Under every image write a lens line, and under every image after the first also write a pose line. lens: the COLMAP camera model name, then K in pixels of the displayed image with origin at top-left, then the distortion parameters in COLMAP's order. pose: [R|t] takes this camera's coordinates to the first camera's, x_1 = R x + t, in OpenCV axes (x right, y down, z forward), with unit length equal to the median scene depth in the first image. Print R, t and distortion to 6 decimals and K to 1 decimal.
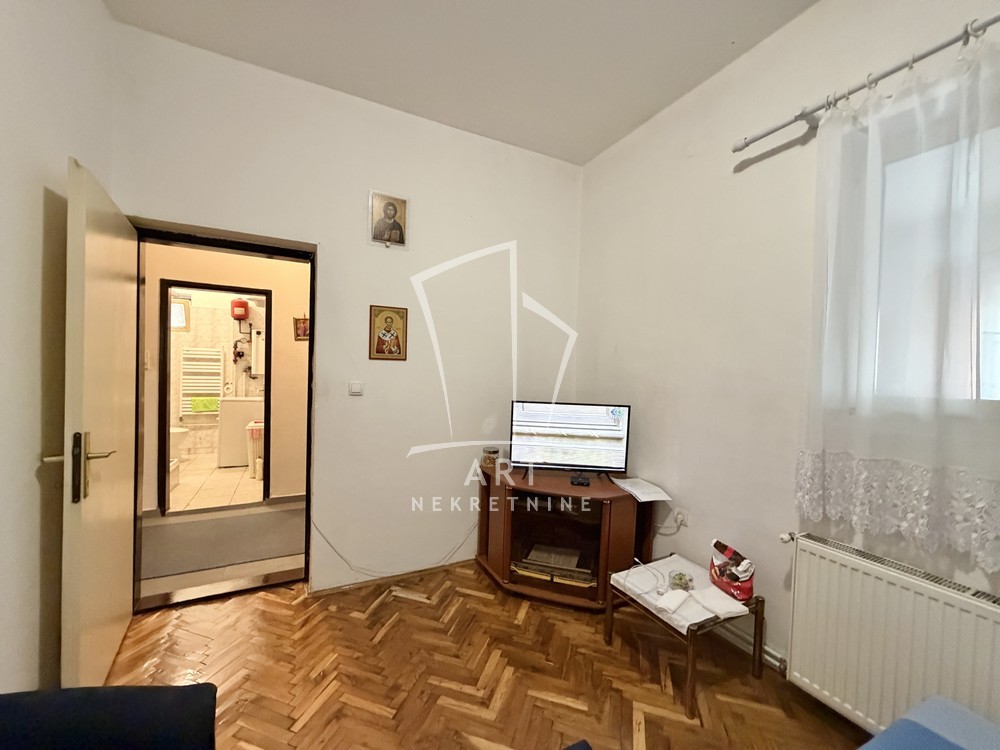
lens RADIAL K [[399.1, 0, 495.8], [0, 399.1, 376.9], [0, 0, 1]] dist [0.000557, 0.000256]
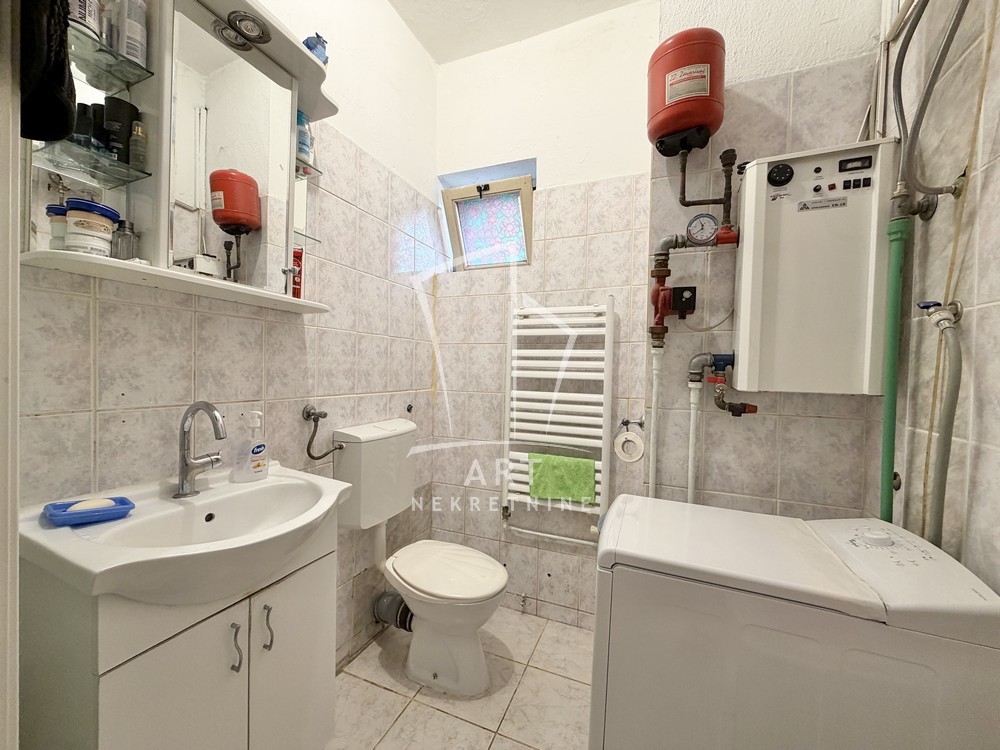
lens RADIAL K [[399.1, 0, 495.8], [0, 399.1, 376.9], [0, 0, 1]] dist [0.000557, 0.000256]
pose [[0.649993, 0.007194, -0.759906, -0.528396], [-0.017158, 0.999839, -0.005211, -0.011388], [0.759746, 0.016426, 0.650012, 0.763426]]
